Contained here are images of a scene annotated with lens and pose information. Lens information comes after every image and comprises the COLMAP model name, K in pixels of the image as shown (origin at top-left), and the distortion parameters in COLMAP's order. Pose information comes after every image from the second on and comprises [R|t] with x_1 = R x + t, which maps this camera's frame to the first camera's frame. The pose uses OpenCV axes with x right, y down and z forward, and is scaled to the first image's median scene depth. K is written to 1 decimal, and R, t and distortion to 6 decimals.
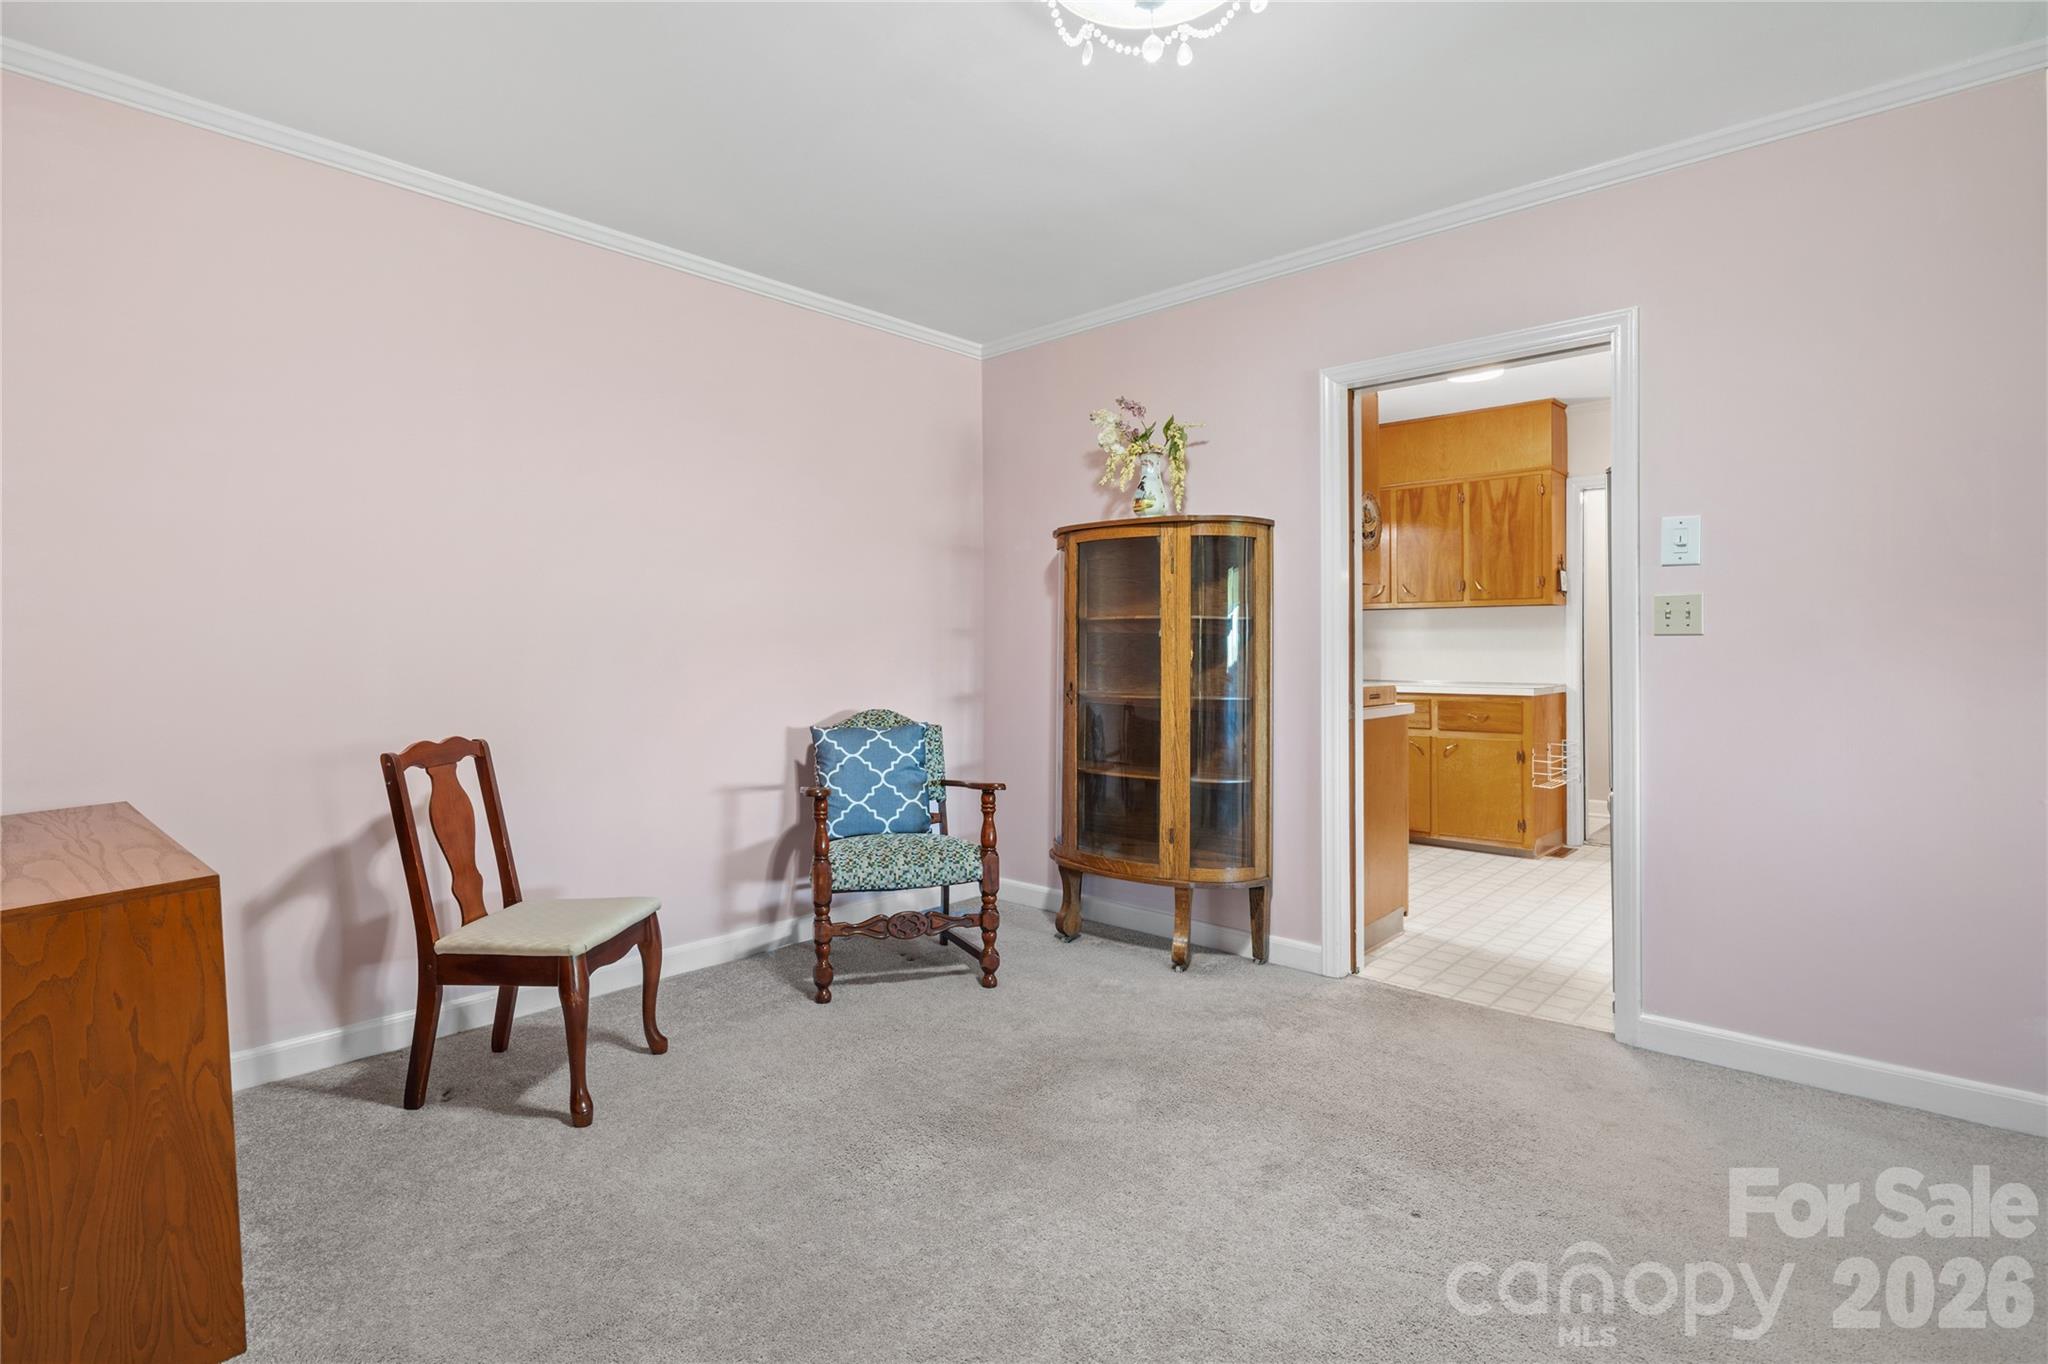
lens RADIAL K [[1007.9, 0, 993.1], [0, 1007.9, 636.4], [0, 0, 1]] dist [0.009645, -0.002334]
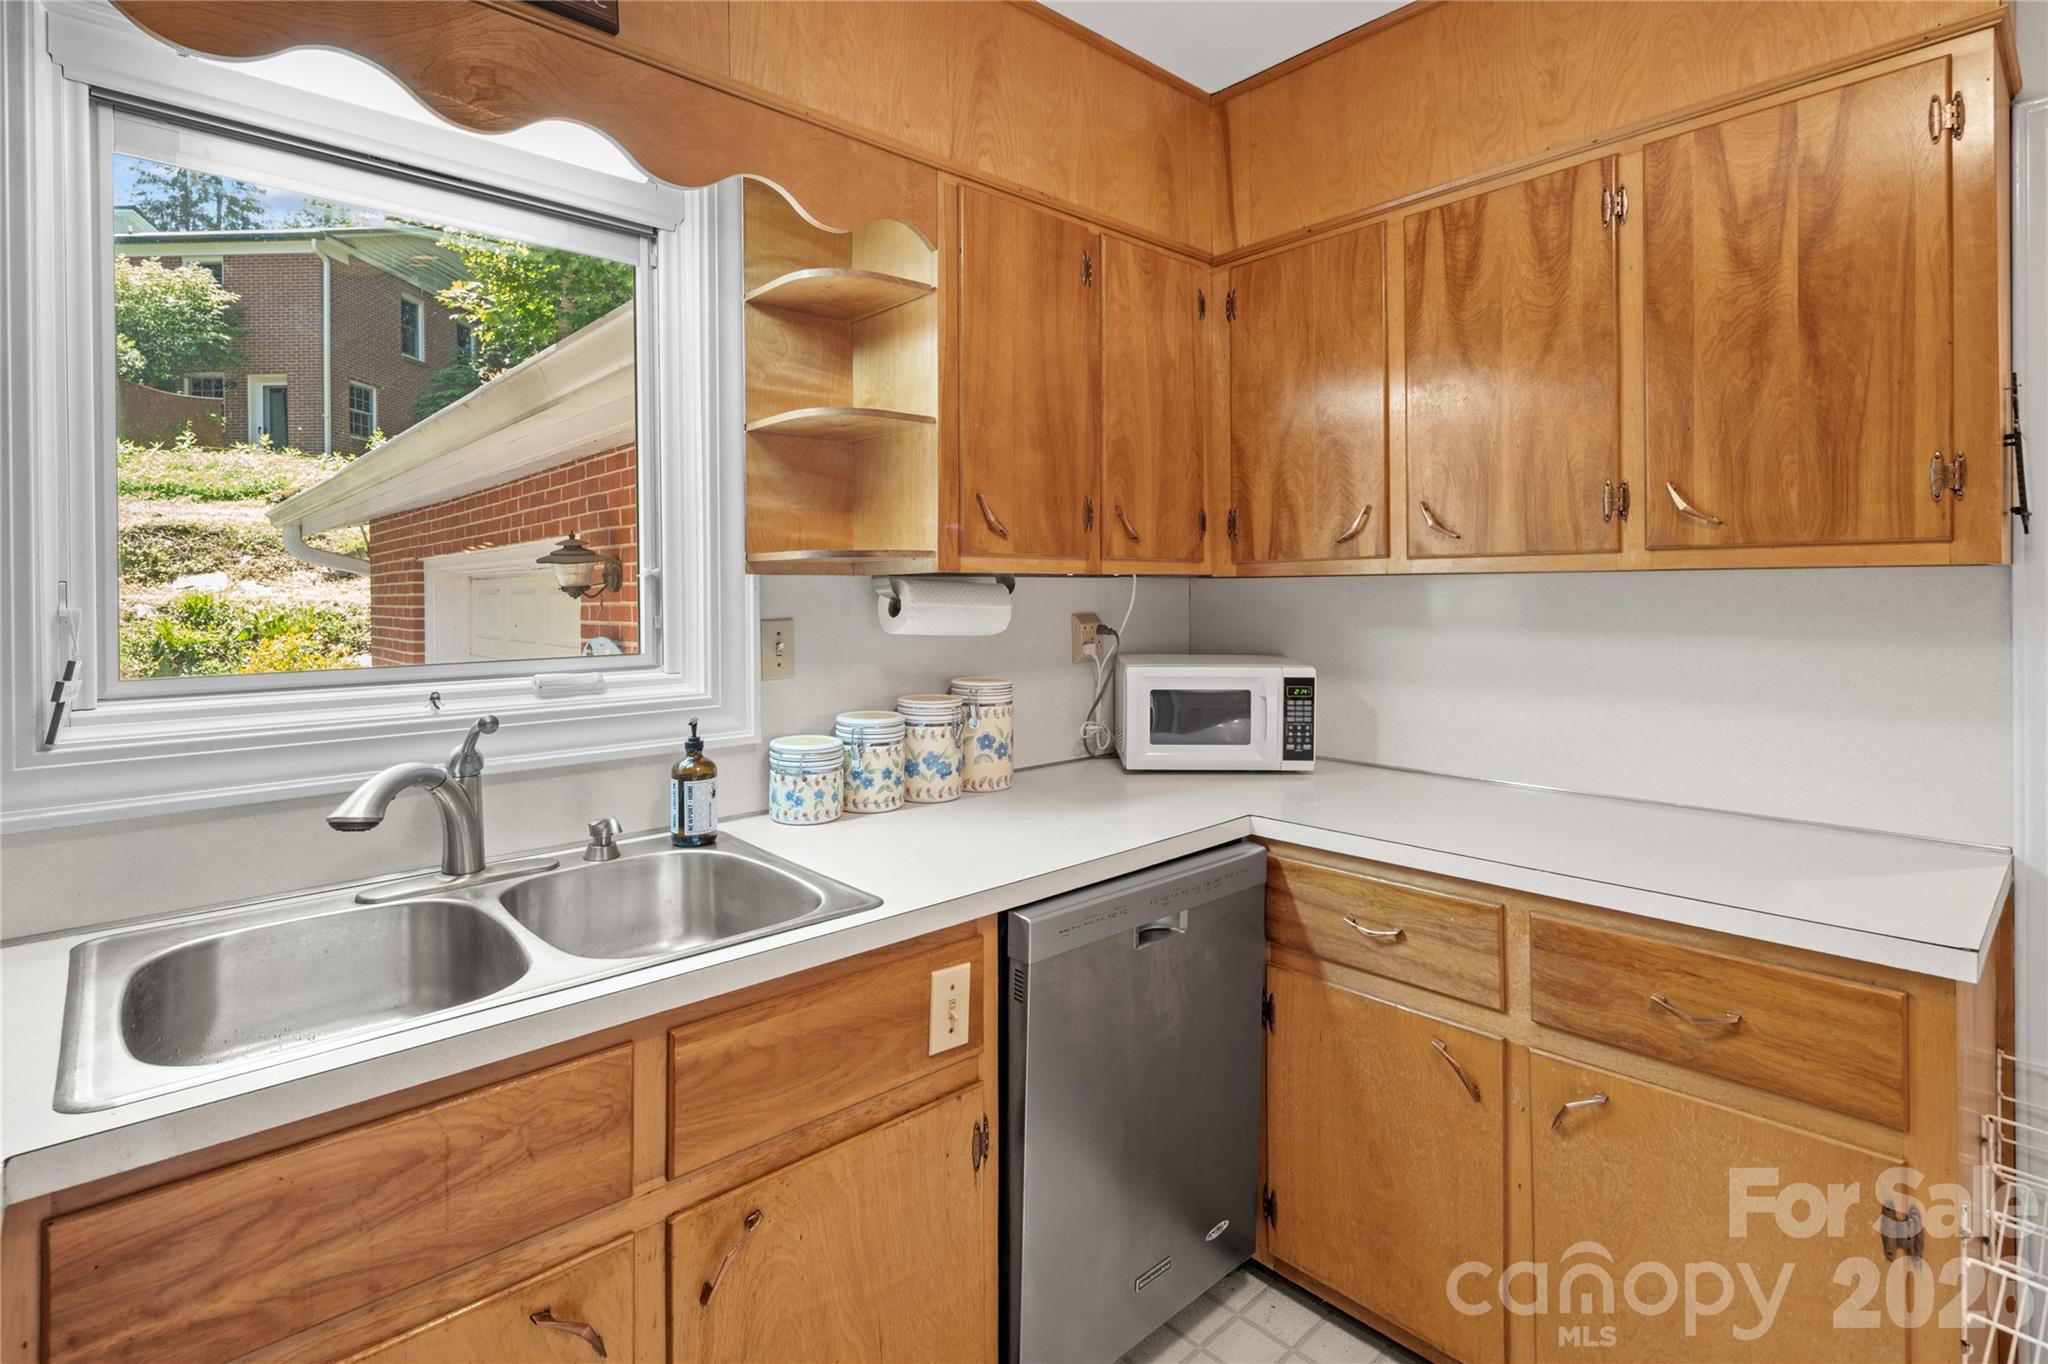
lens RADIAL K [[1007.9, 0, 998.9], [0, 1007.9, 582.3], [0, 0, 1]] dist [0.009645, -0.002334]
pose [[0.994209, -0.009324, -0.107056, 0.317560], [0.009619, 0.999951, 0.002233, -0.028866], [0.107030, -0.003250, 0.994251, 0.690686]]
